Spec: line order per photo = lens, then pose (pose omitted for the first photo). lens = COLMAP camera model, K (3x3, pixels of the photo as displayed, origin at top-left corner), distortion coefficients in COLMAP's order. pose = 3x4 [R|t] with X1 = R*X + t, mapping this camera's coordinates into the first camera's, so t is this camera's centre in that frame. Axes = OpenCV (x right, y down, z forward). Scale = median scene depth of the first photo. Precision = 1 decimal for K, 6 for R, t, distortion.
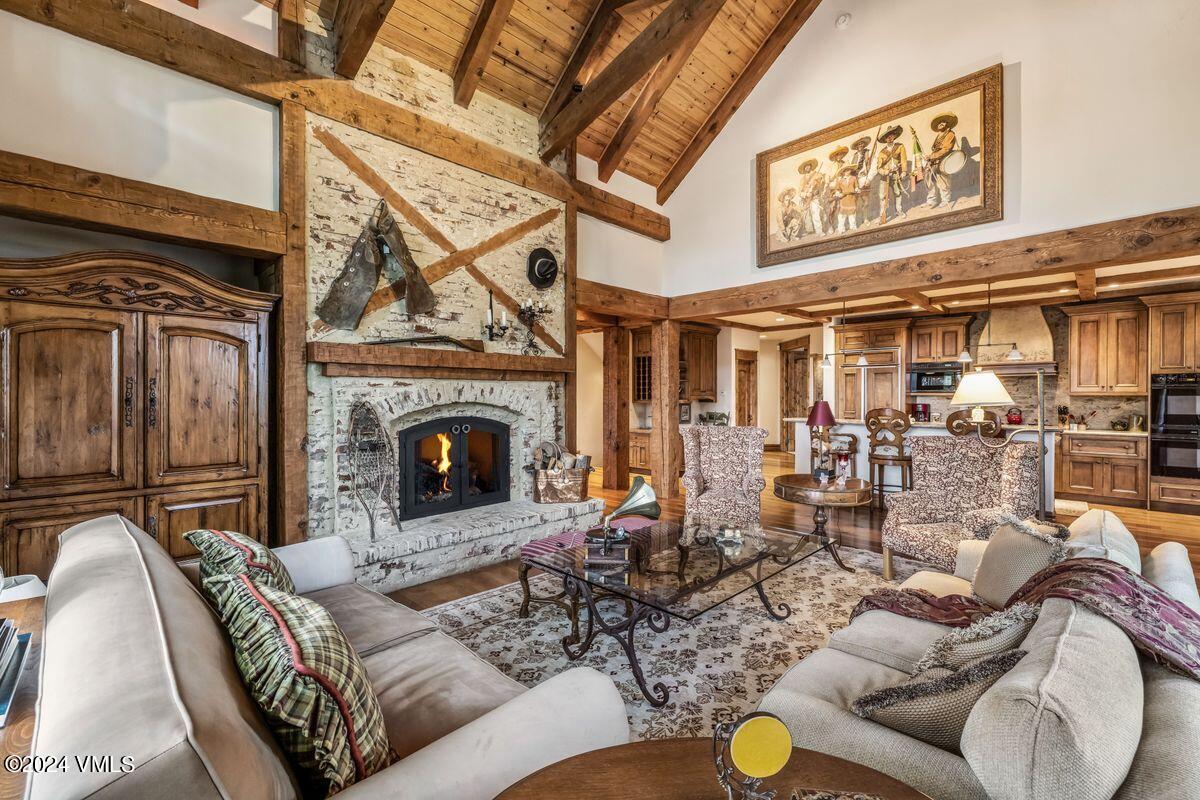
lens RADIAL K [[507.0, 0, 602.6], [0, 507.0, 397.6], [0, 0, 1]] dist [-0.000785, 0.000355]
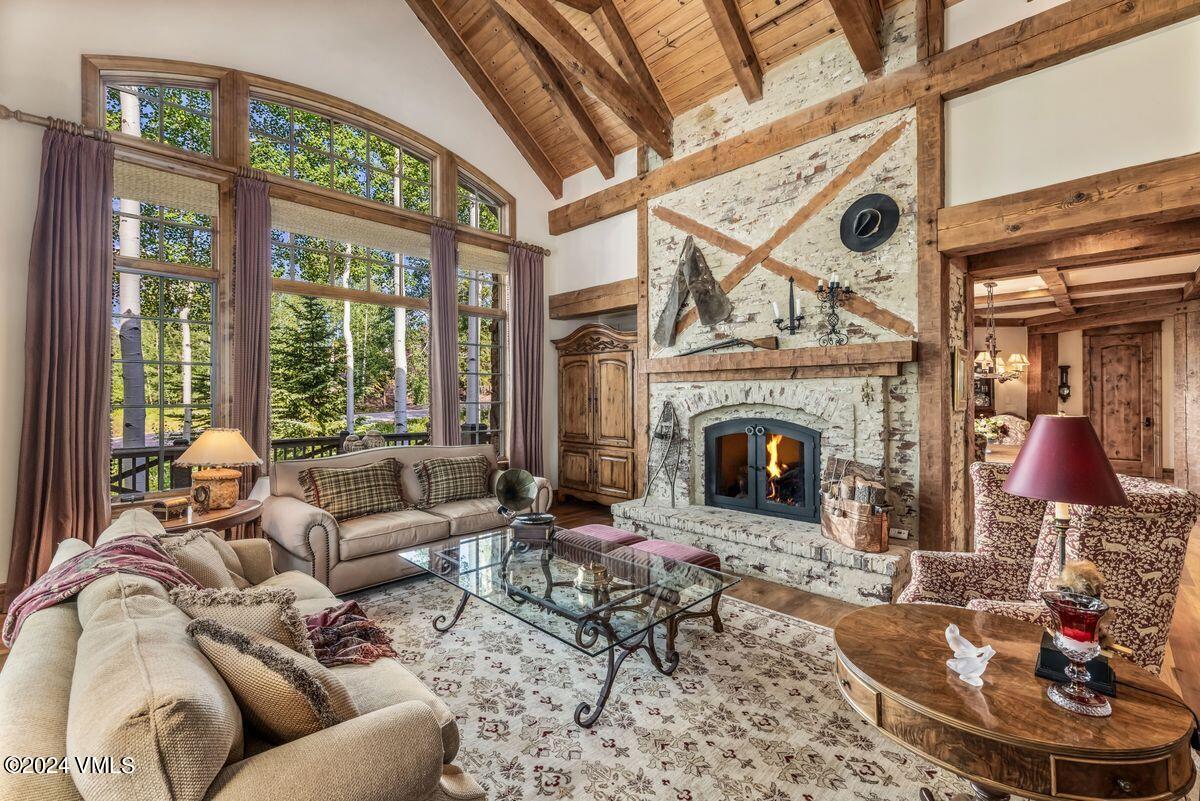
lens RADIAL K [[507.0, 0, 588.5], [0, 507.0, 395.0], [0, 0, 1]] dist [-0.000785, 0.000355]
pose [[-0.012951, -0.003462, -0.999910, 0.729556], [-0.003090, 0.999989, -0.003422, -0.002812], [0.999911, 0.003045, -0.012961, 0.714529]]
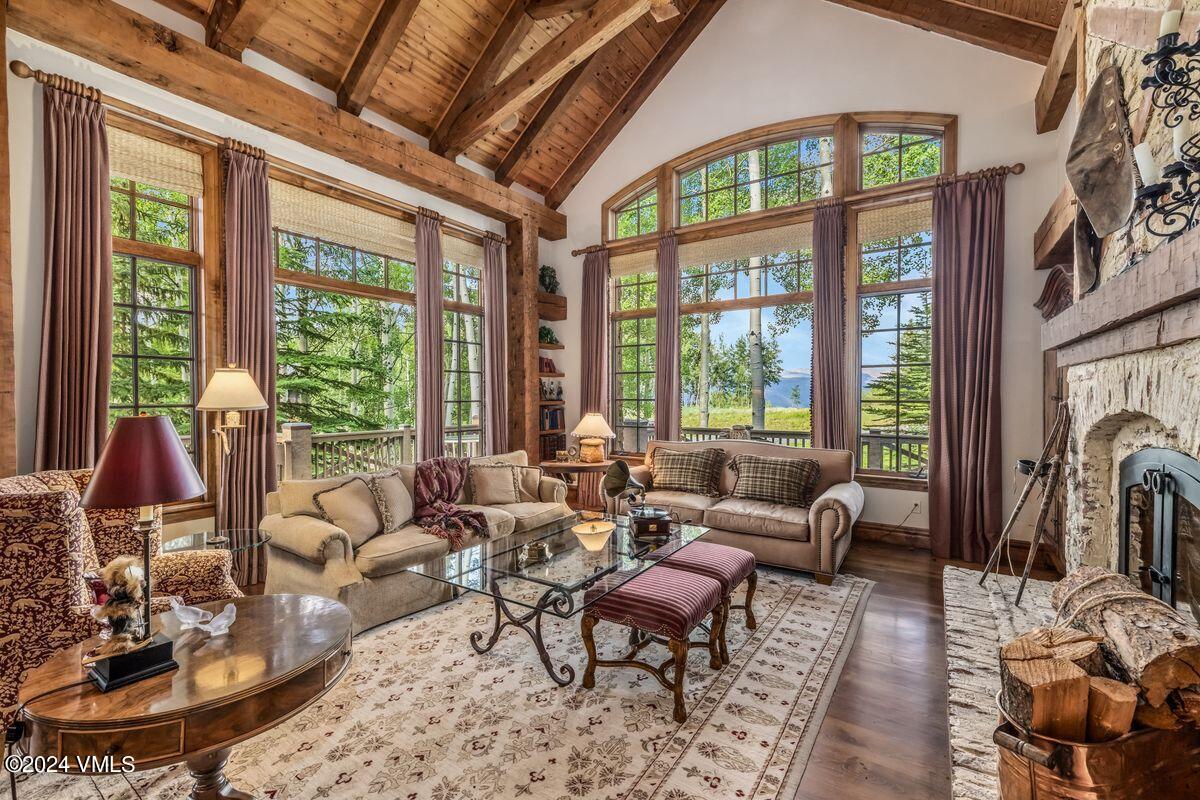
lens RADIAL K [[507.0, 0, 598.5], [0, 507.0, 401.5], [0, 0, 1]] dist [-0.000785, 0.000355]
pose [[-0.981002, 0.002726, -0.193979, -0.011888], [-0.000418, 0.999869, 0.016161, -0.005802], [0.193998, 0.015935, -0.980873, 1.623423]]
